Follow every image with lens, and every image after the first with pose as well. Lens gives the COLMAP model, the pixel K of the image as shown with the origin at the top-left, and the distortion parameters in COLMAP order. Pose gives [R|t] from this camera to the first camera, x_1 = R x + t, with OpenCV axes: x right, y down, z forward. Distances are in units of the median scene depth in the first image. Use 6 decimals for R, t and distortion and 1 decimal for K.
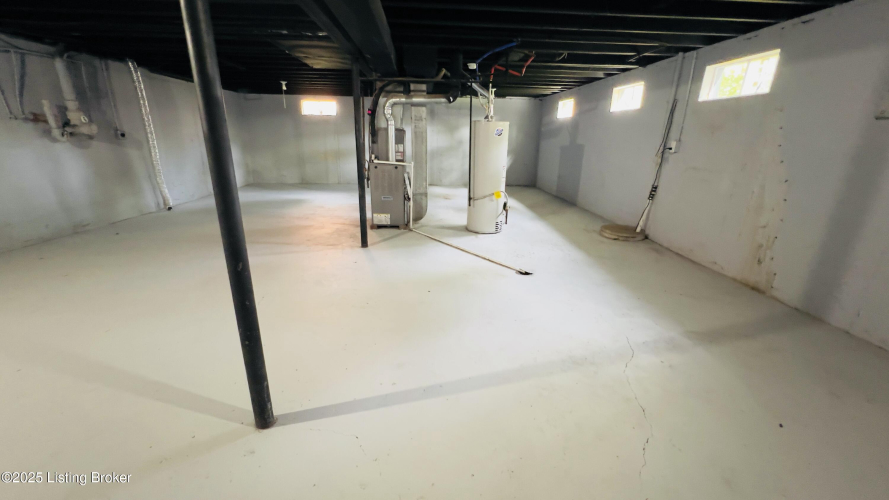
lens RADIAL K [[358.5, 0, 445.1], [0, 358.5, 249.2], [0, 0, 1]] dist [0.000077, 0.000127]
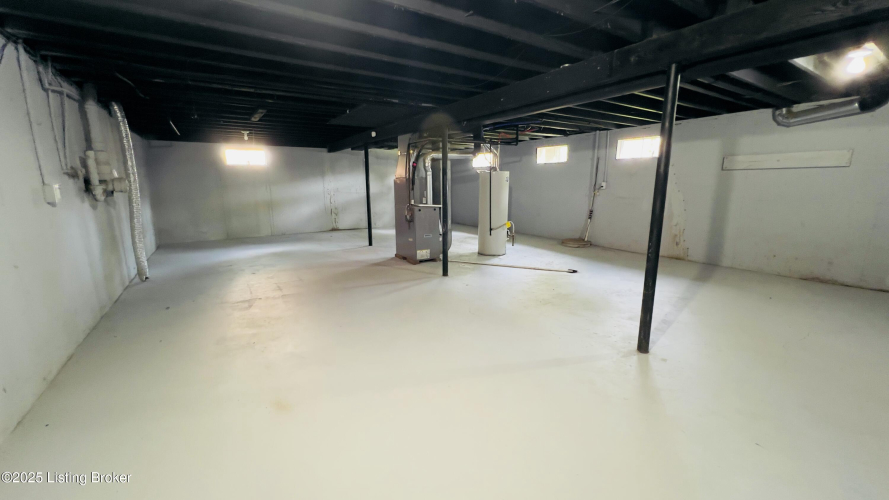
lens RADIAL K [[356.5, 0, 443.9], [0, 356.5, 250.7], [0, 0, 1]] dist [0.000231, 0.000078]
pose [[0.865457, -0.117584, 0.486989, -0.709838], [0.171477, 0.982878, -0.067426, -0.007963], [-0.470722, 0.141861, 0.870802, -0.025925]]
